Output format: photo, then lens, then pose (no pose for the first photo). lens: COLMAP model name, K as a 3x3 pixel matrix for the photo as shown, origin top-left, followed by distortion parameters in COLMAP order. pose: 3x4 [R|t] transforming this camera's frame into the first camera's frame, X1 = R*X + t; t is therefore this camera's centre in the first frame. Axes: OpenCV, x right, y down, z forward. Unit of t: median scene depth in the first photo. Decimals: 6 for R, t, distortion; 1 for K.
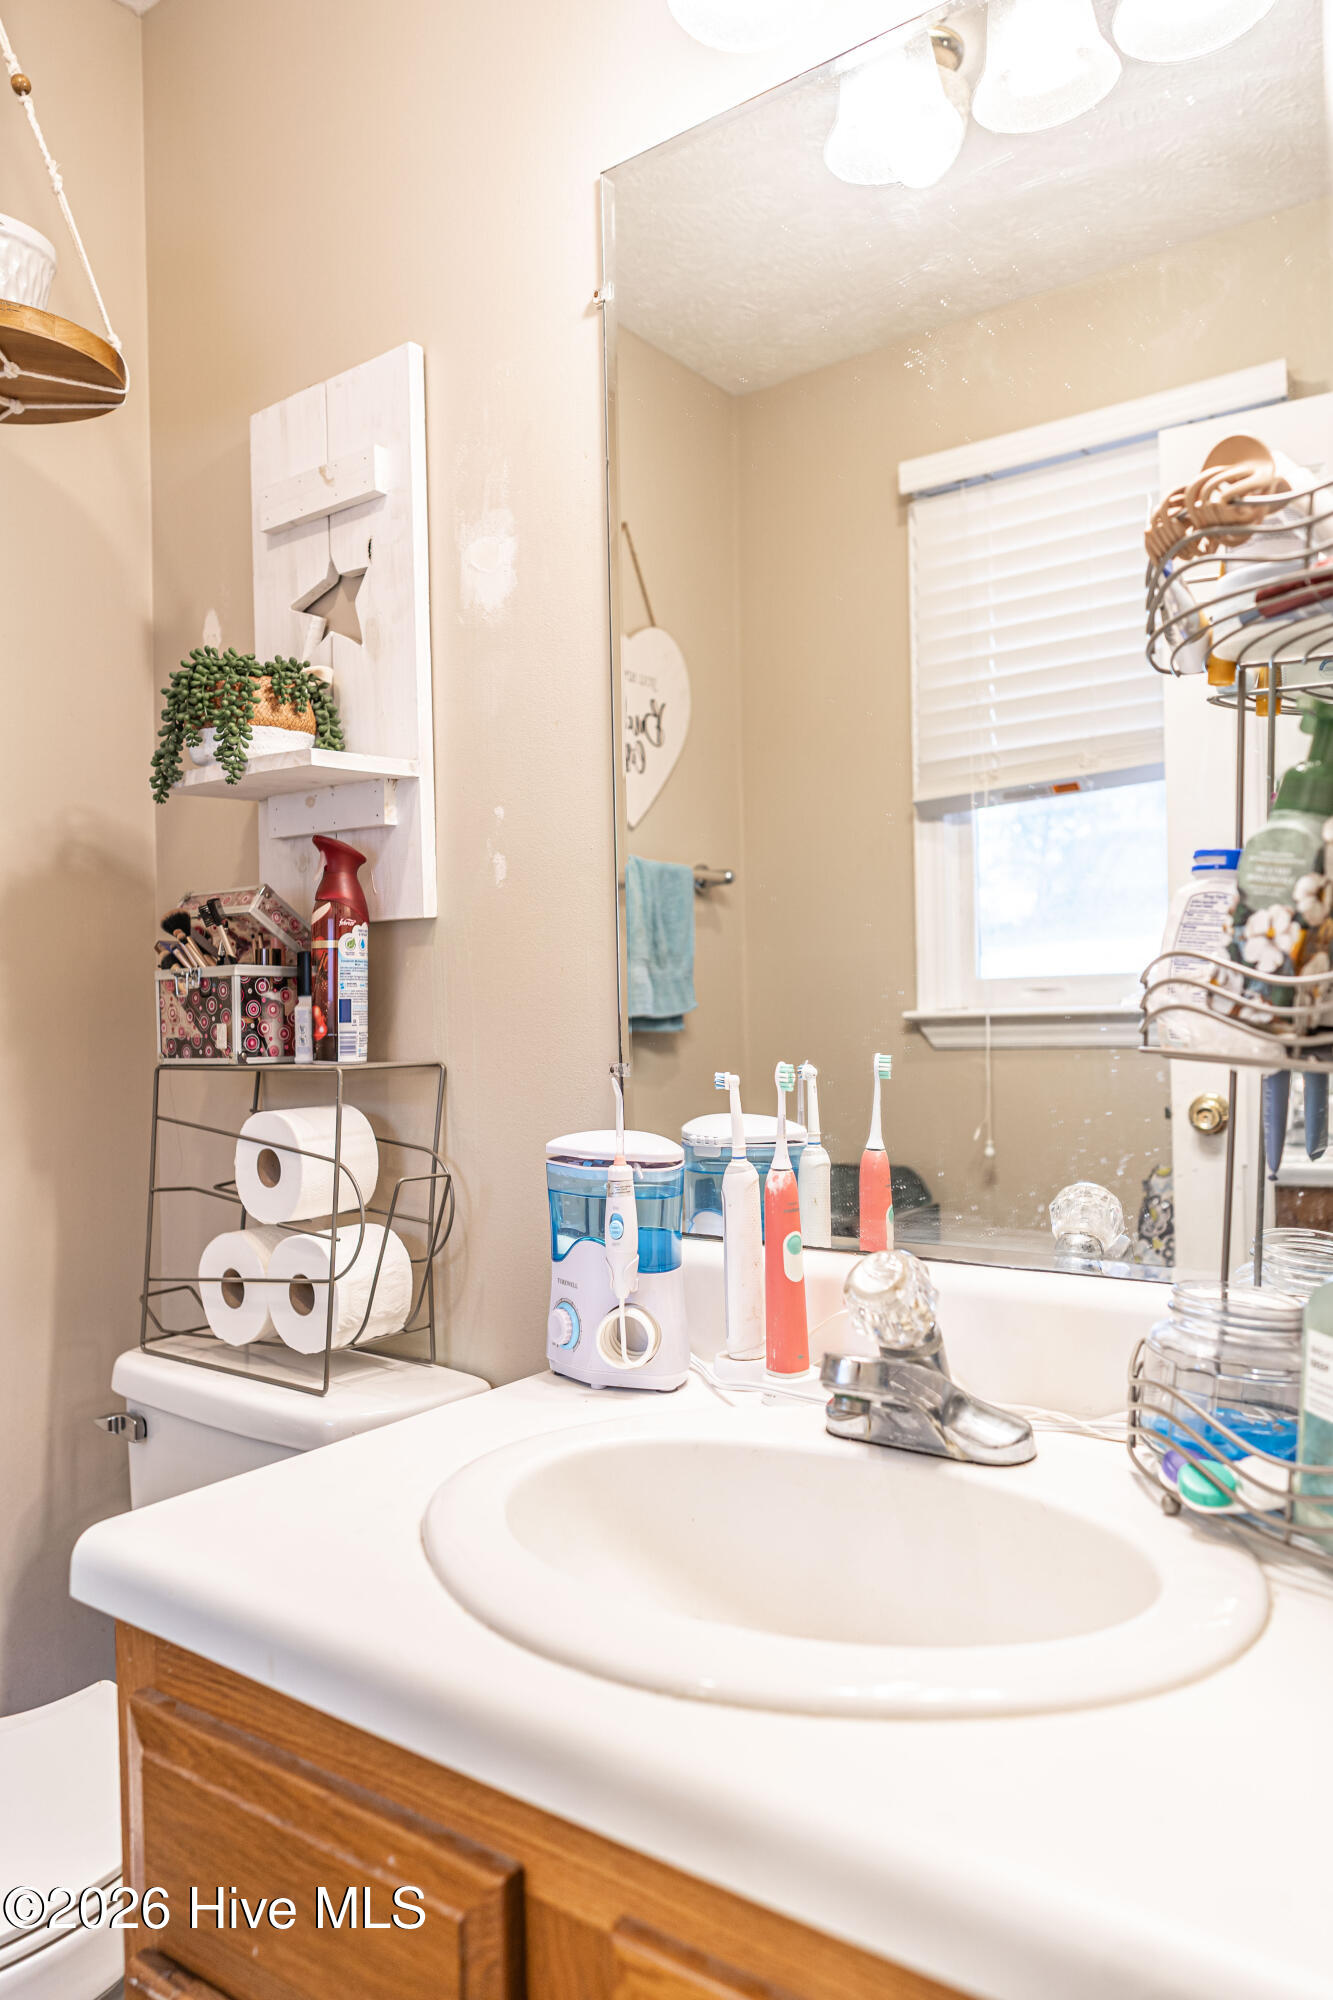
lens RADIAL K [[1329.9, 0, 662.7], [0, 1329.9, 1008.5], [0, 0, 1]] dist [-0.002178, 0.005341]
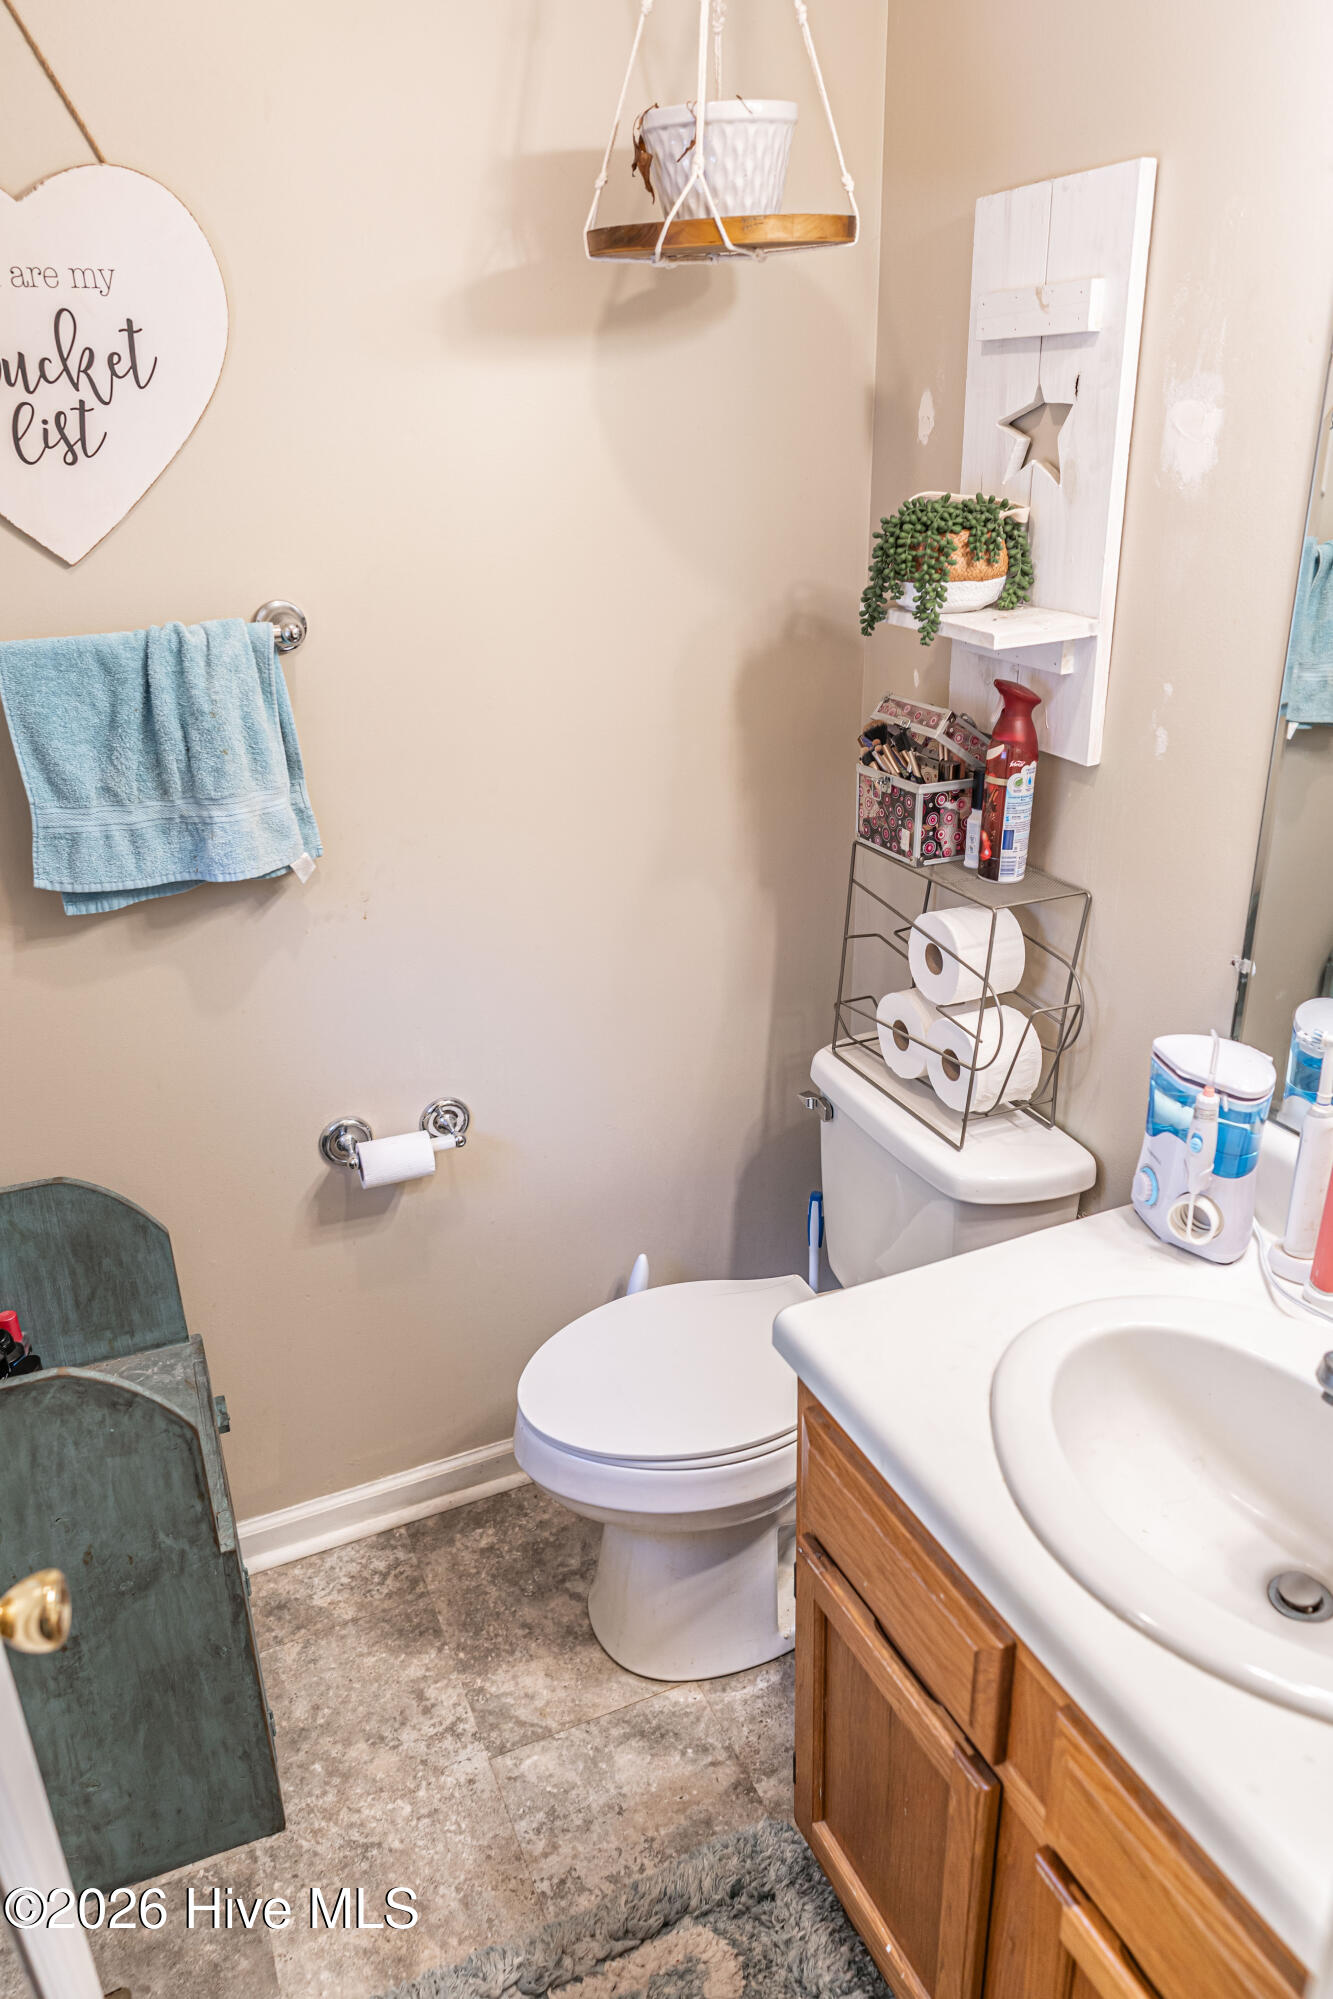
lens RADIAL K [[1340.6, 0, 707.1], [0, 1340.6, 992.3], [0, 0, 1]] dist [0.001599, 0.000735]
pose [[0.883660, 0.187259, -0.429044, 0.051914], [-0.004736, 0.920038, 0.391801, -0.326000], [0.468104, -0.344187, 0.813888, -0.105787]]
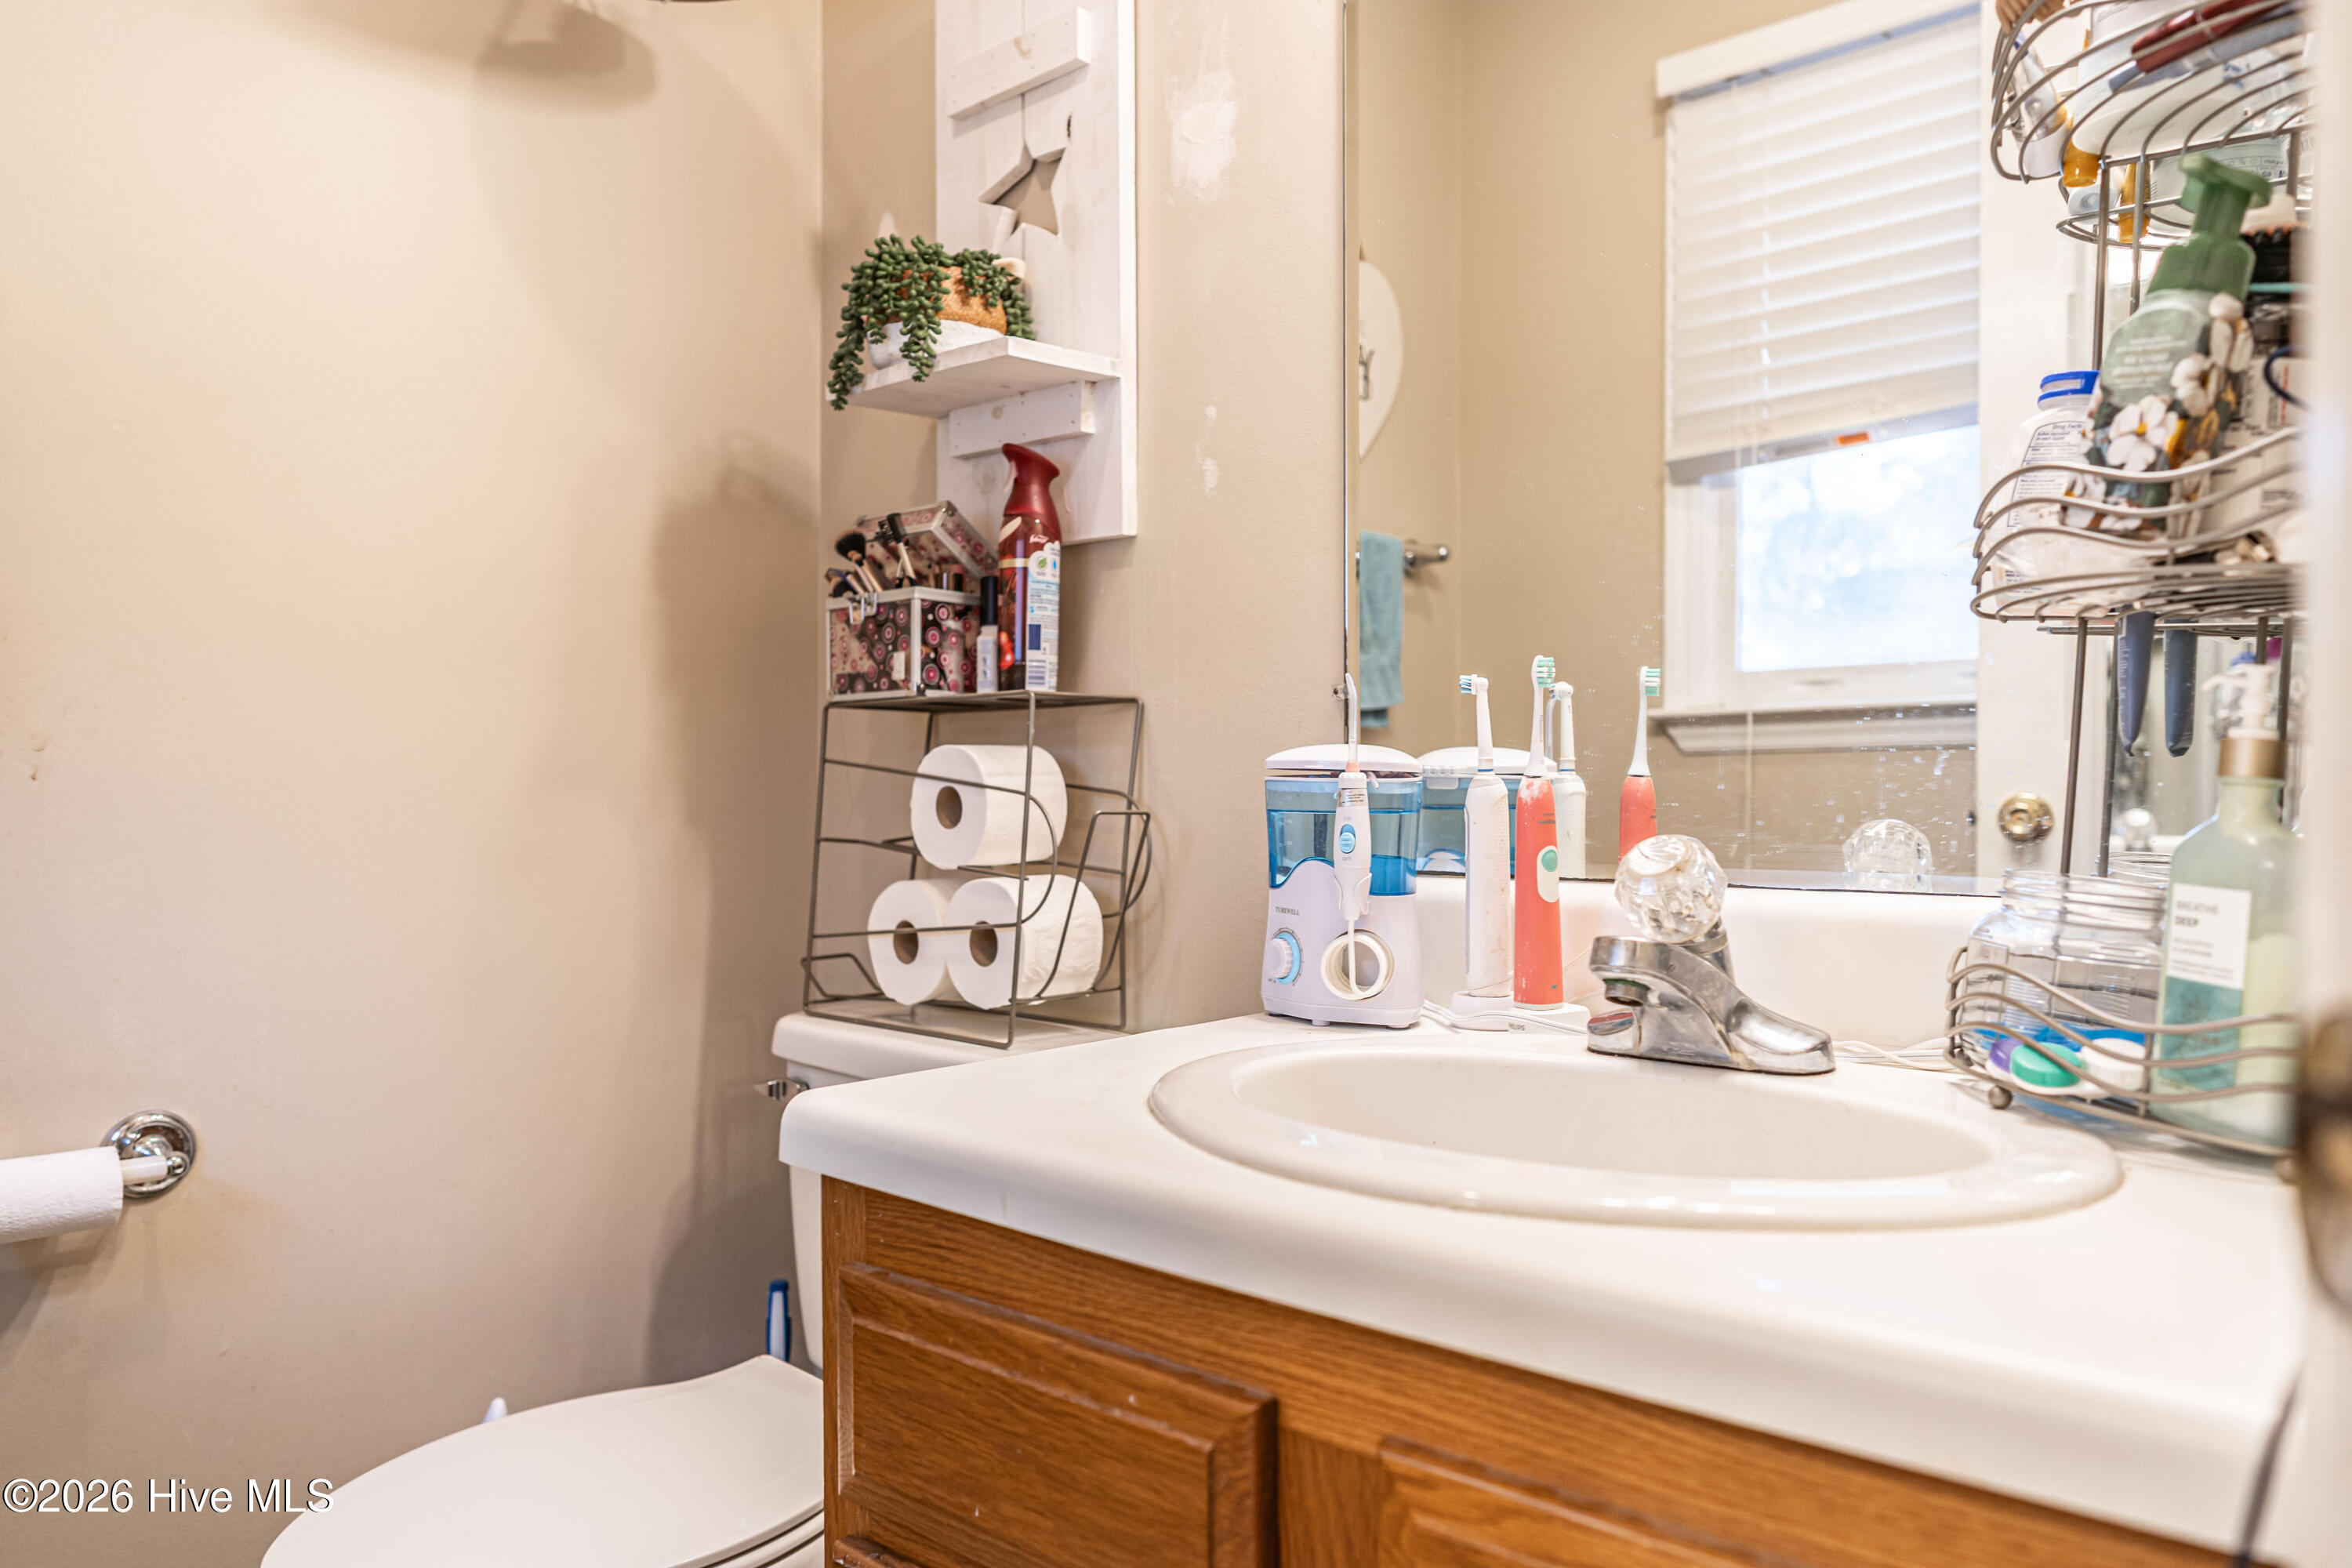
lens RADIAL K [[1549.9, 0, 1180.4], [0, 1549.9, 791.8], [0, 0, 1]] dist [0.001632, 0.005607]
pose [[0.994912, 0.020626, -0.098609, -0.033380], [-0.019830, 0.999762, 0.009046, 0.094825], [0.098773, -0.007044, 0.995085, -0.040313]]
